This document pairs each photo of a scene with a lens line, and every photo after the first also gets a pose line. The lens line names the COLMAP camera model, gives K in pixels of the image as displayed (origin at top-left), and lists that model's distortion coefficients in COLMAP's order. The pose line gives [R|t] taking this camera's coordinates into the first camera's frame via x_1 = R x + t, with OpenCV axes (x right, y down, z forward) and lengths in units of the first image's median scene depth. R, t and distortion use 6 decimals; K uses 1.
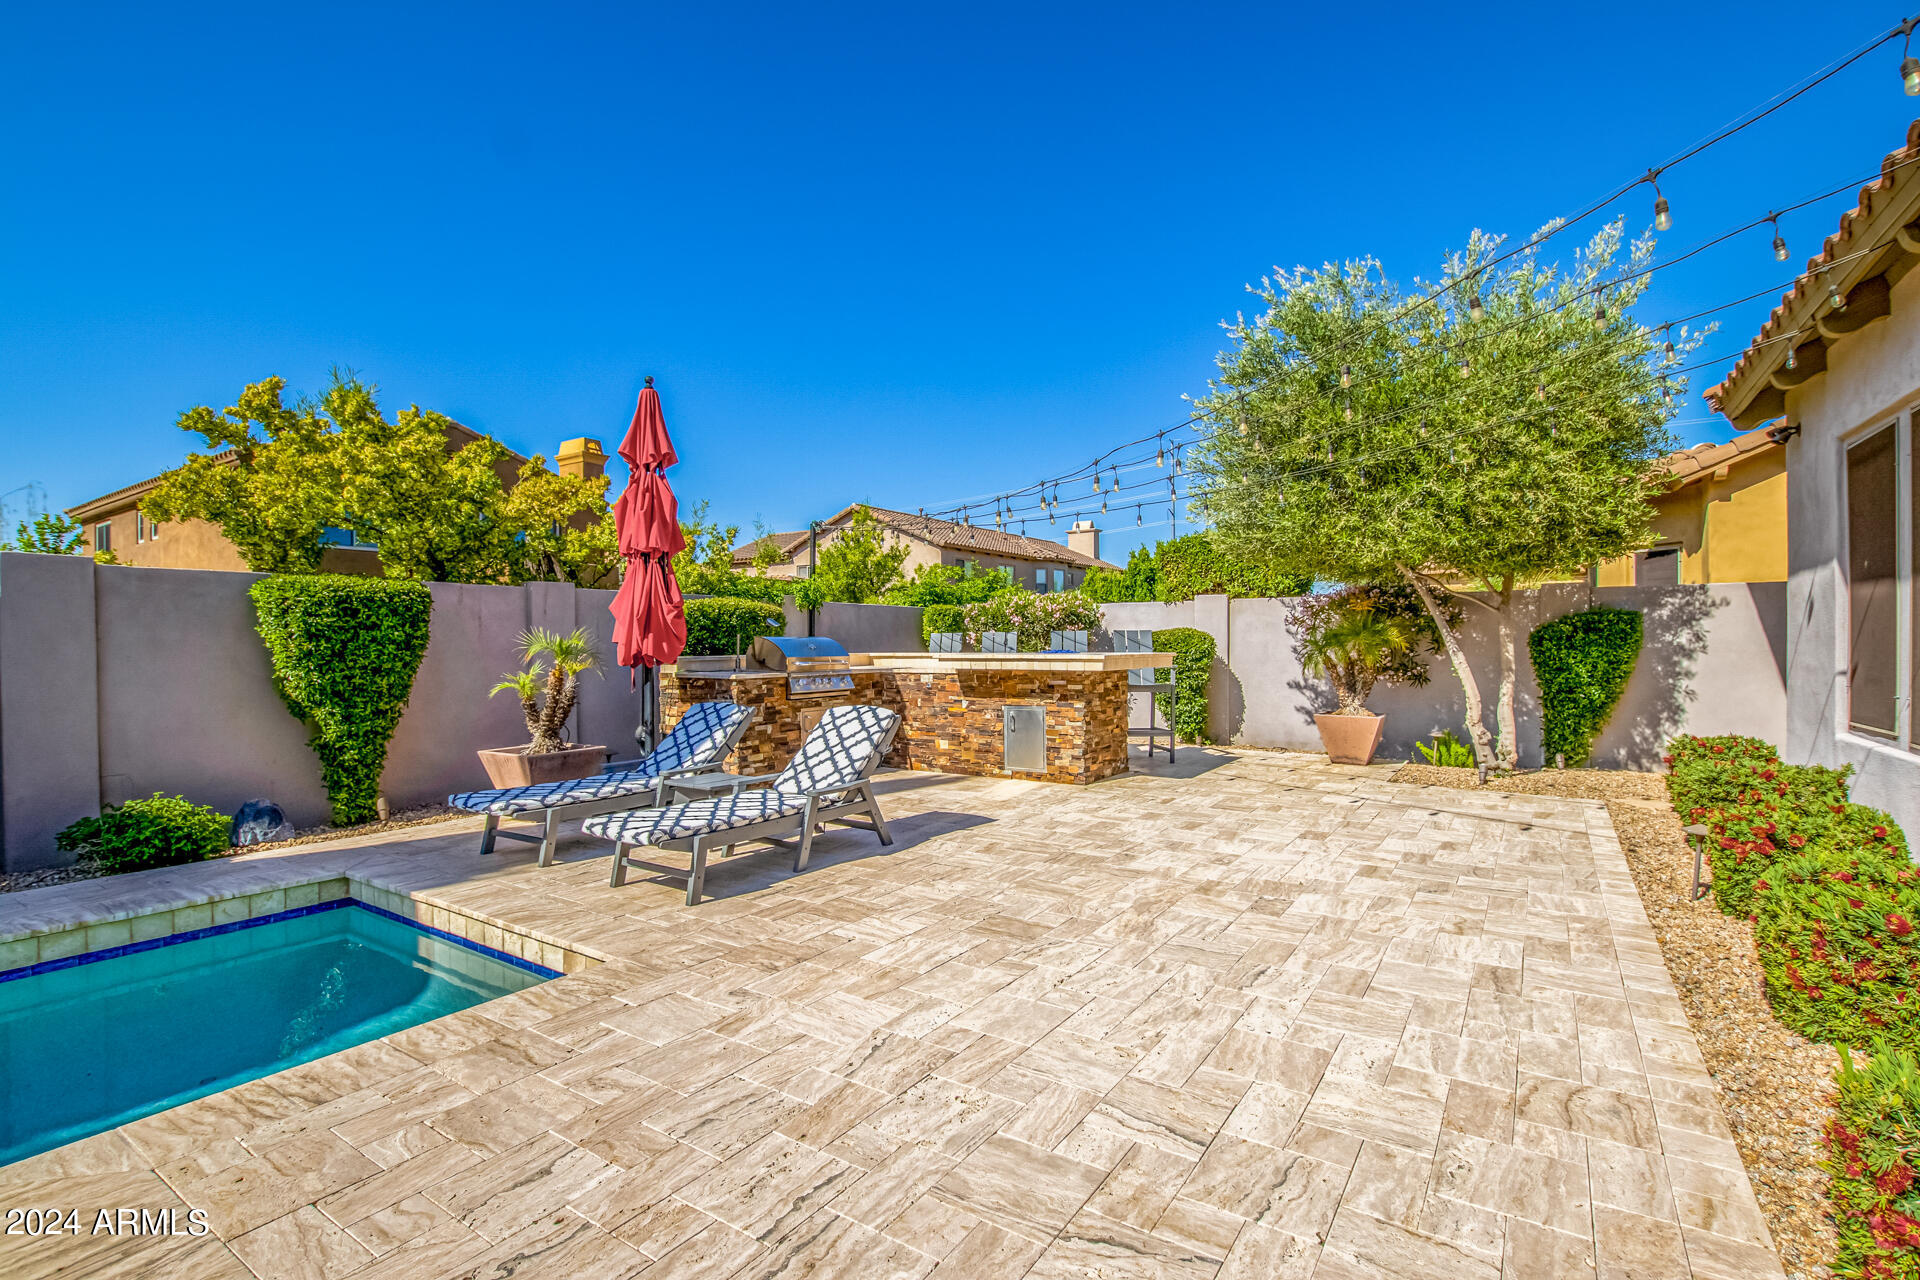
lens RADIAL K [[890.0, 0, 933.9], [0, 890.0, 639.2], [0, 0, 1]] dist [-0.039525, 0.007020]
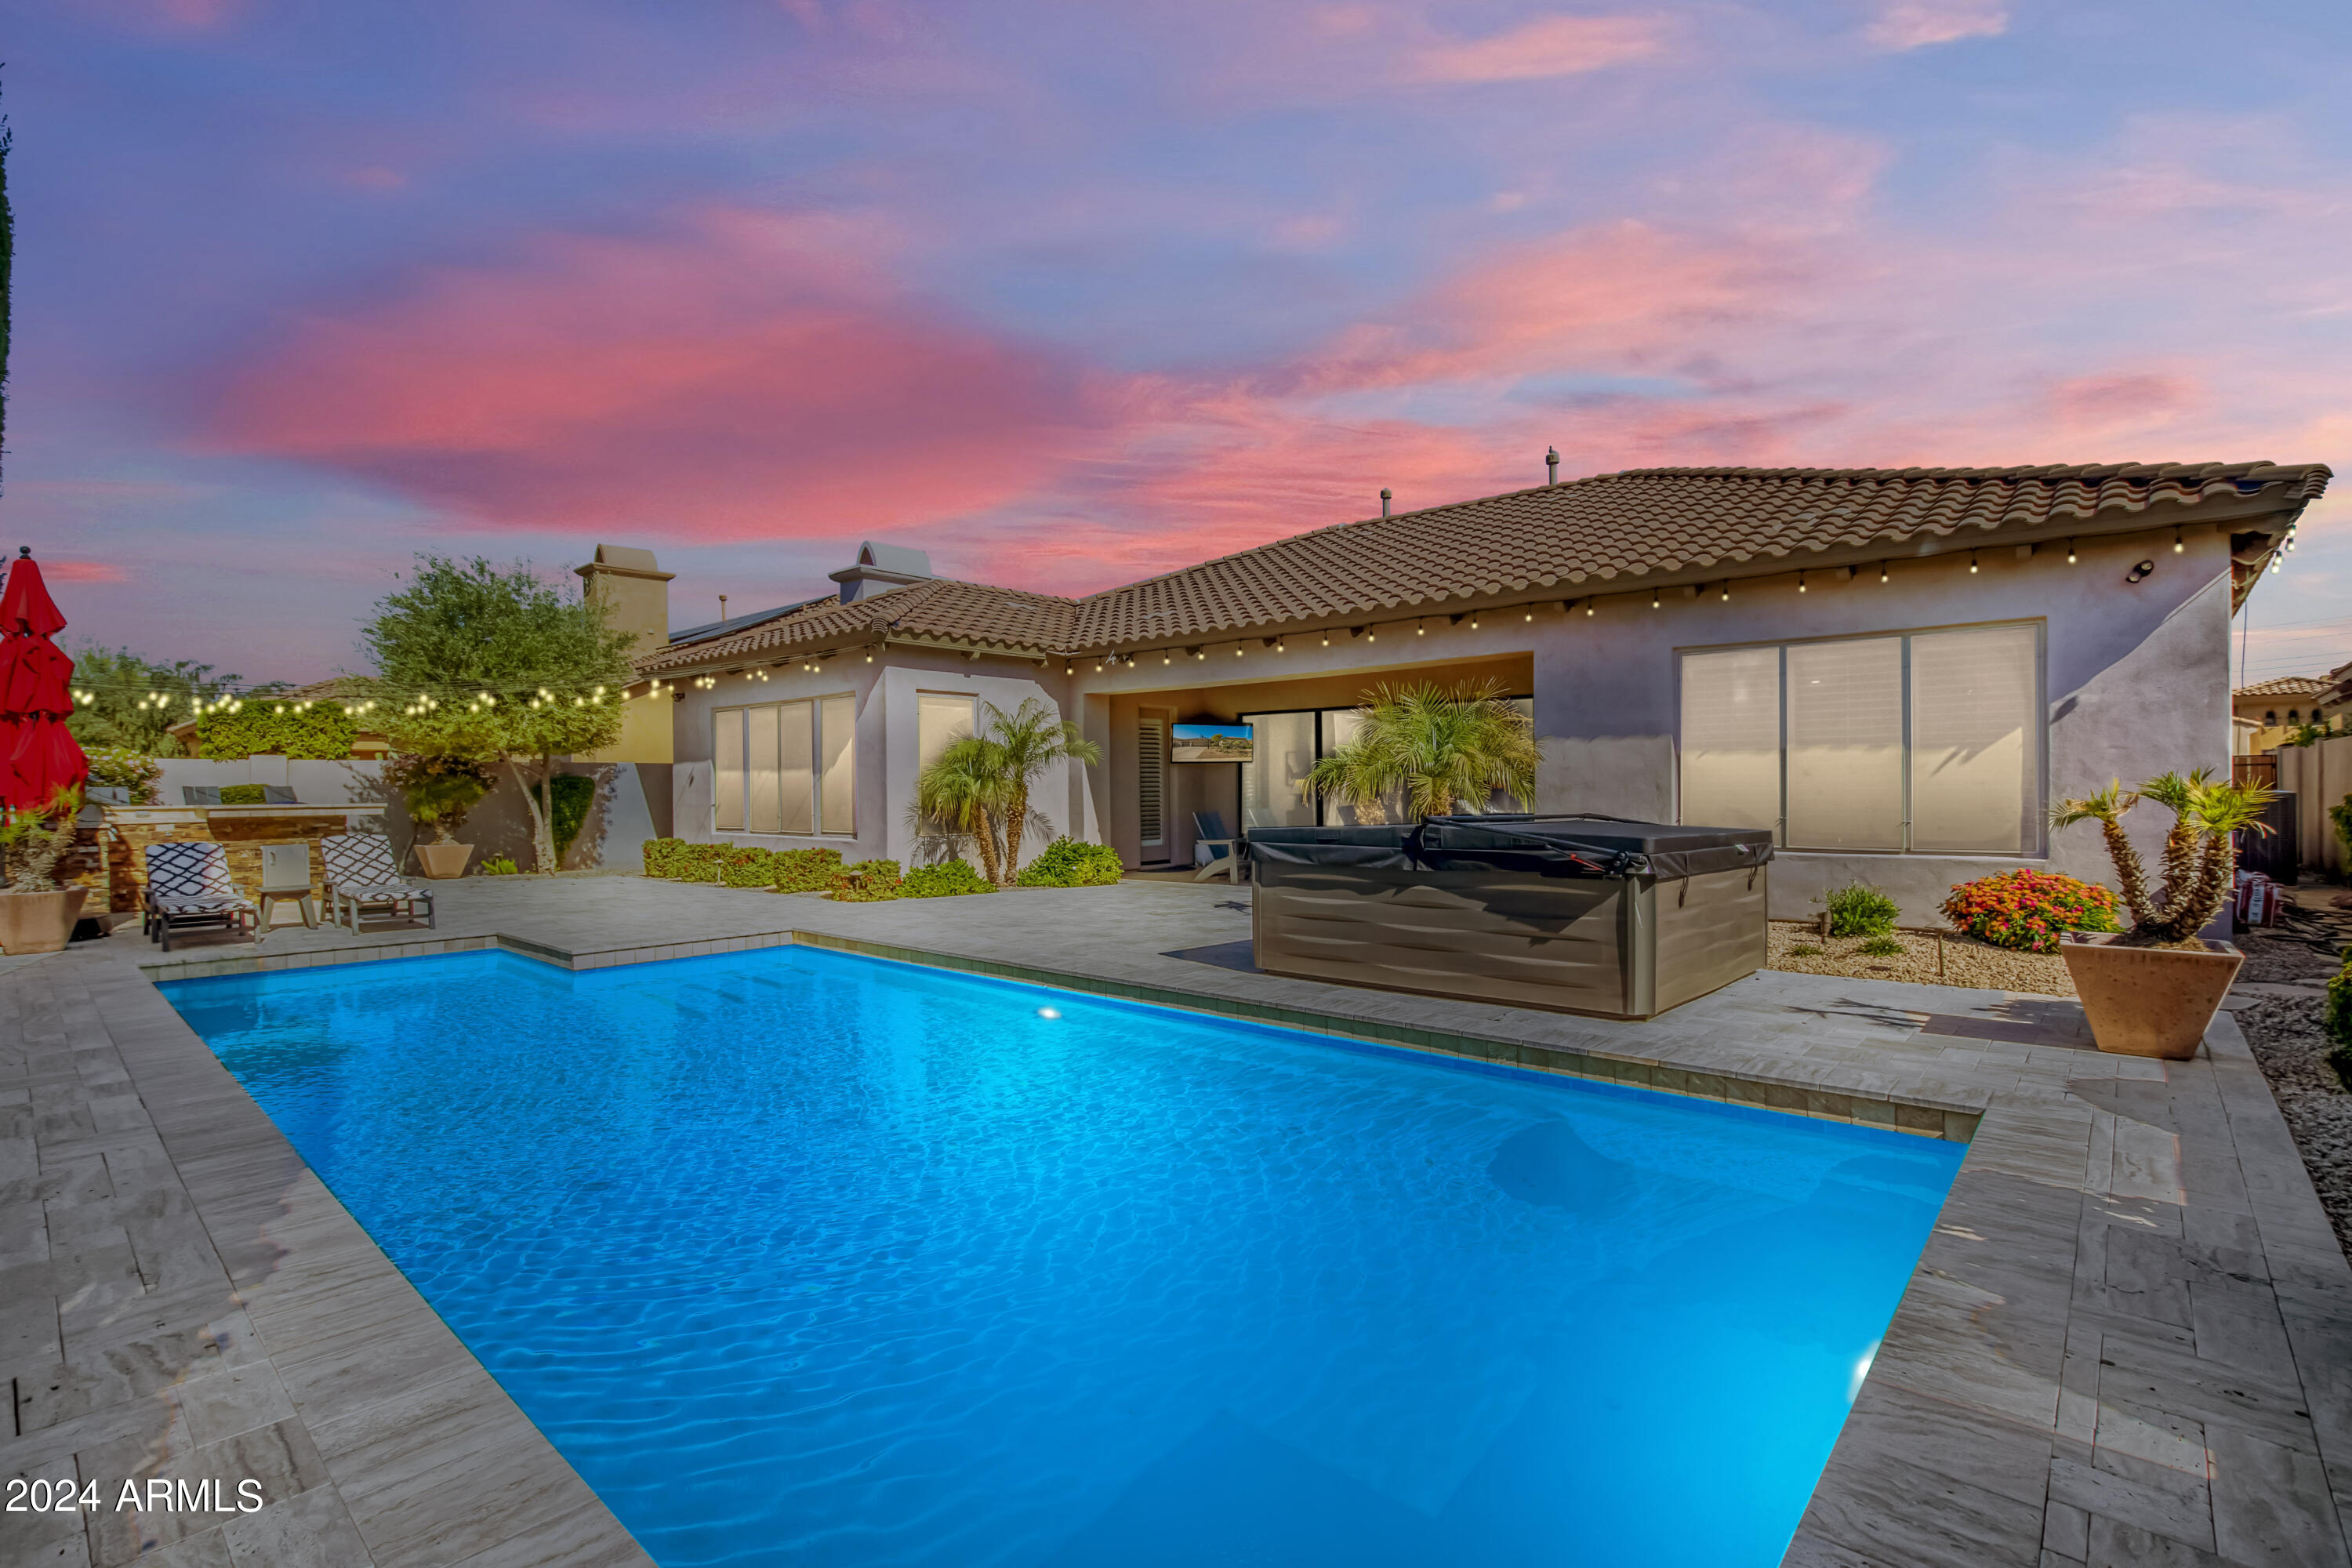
lens RADIAL K [[1090.2, 0, 1144.1], [0, 1090.2, 783.0], [0, 0, 1]] dist [-0.039525, 0.007020]
pose [[0.123553, 0.009209, 0.992295, -1.301258], [0.002392, 0.999951, -0.009577, 0.003431], [-0.992335, 0.003557, 0.123525, -0.435588]]
